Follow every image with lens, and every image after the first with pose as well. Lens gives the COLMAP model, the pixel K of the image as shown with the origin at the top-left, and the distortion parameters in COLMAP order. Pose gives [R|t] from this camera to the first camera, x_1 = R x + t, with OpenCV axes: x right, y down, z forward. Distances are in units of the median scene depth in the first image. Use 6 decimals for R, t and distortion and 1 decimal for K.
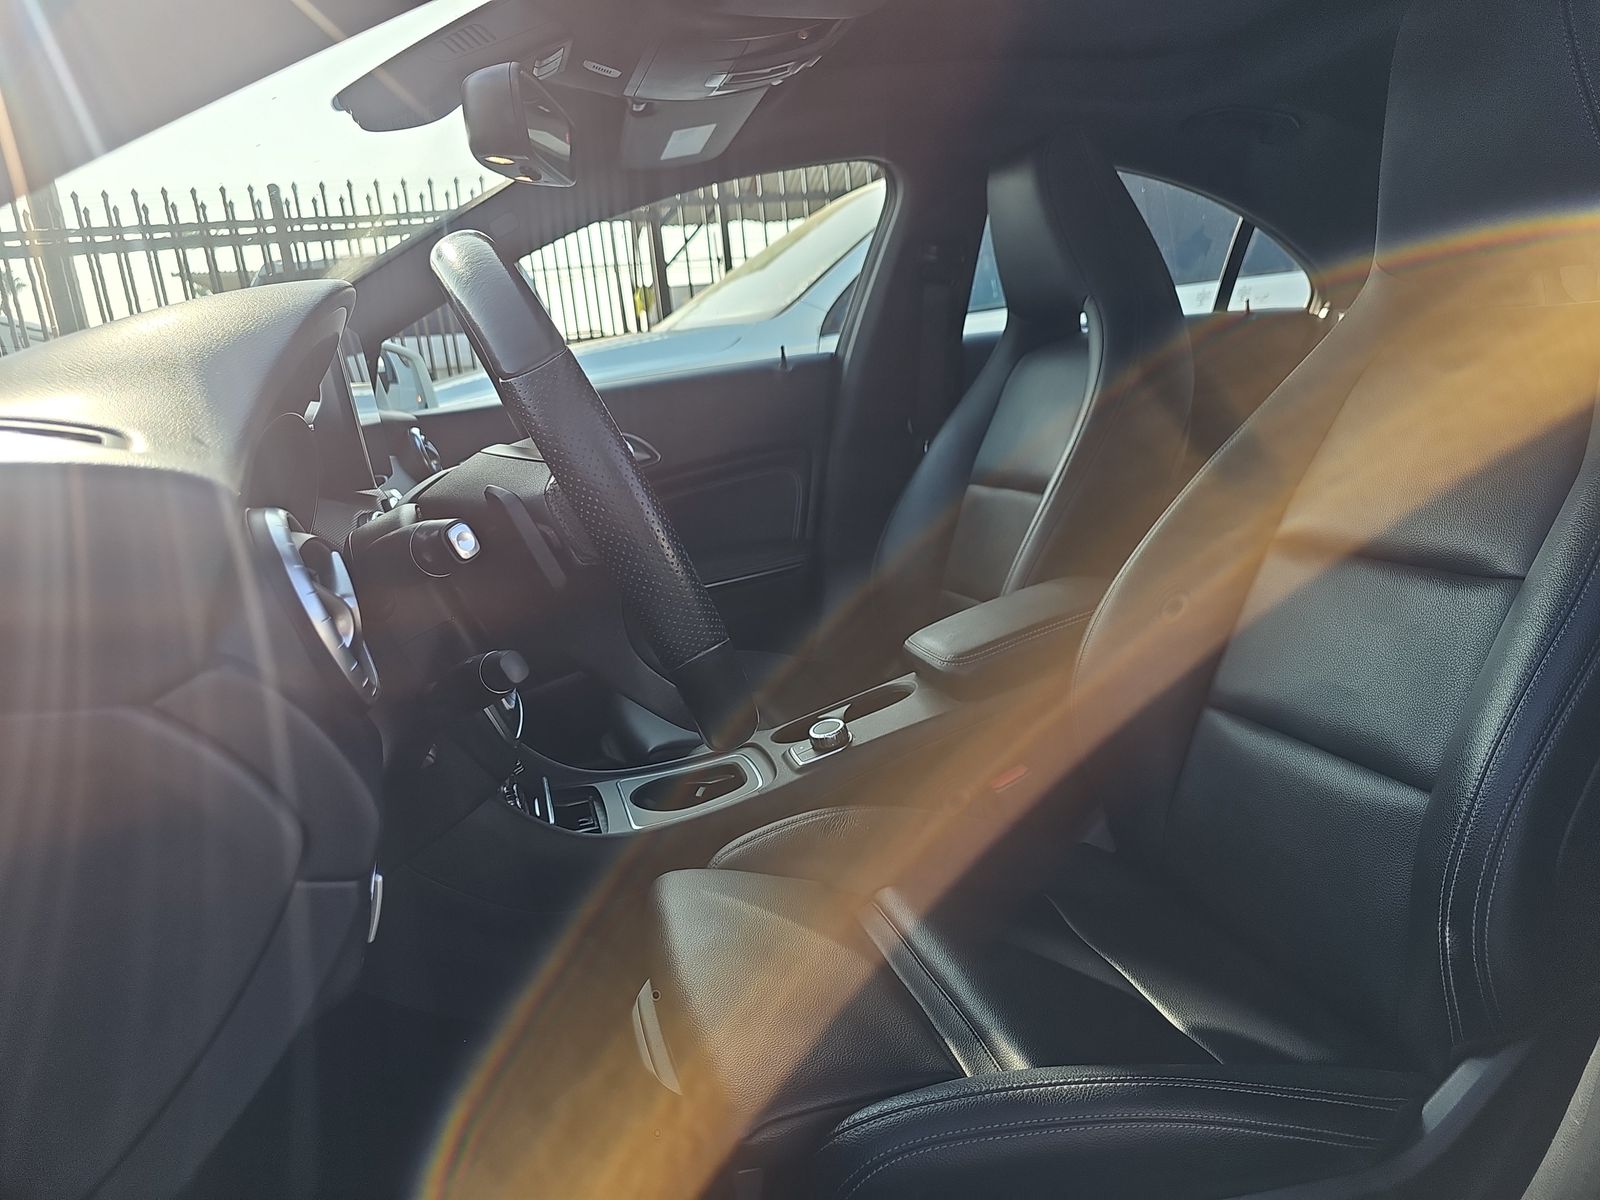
lens RADIAL K [[1064.5, 0, 805.4], [0, 1064.5, 602.8], [0, 0, 1]] dist [0.044502, -0.031401]
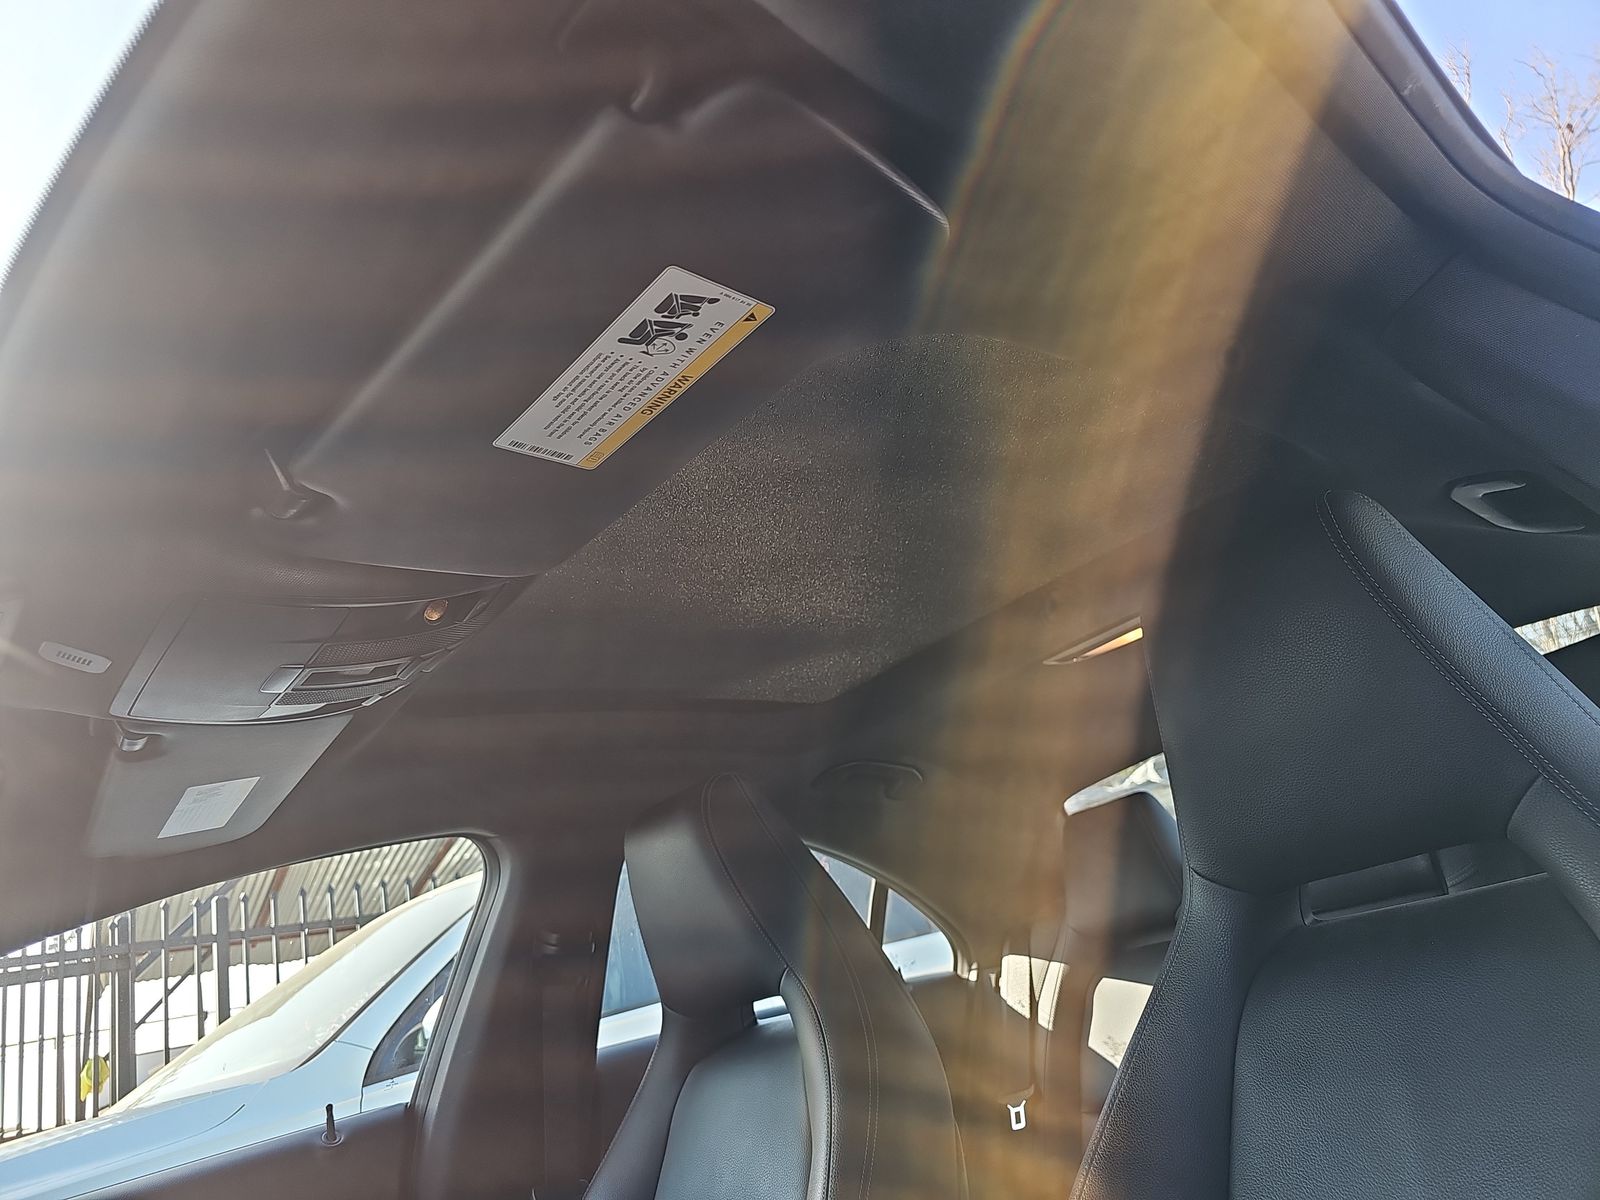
lens RADIAL K [[1064.5, 0, 798.8], [0, 1064.5, 592.8], [0, 0, 1]] dist [0.044502, -0.031401]
pose [[0.916601, 0.035586, 0.398216, -0.028362], [0.213915, 0.797815, -0.563677, -0.046669], [-0.337762, 0.601851, 0.723666, 0.193574]]
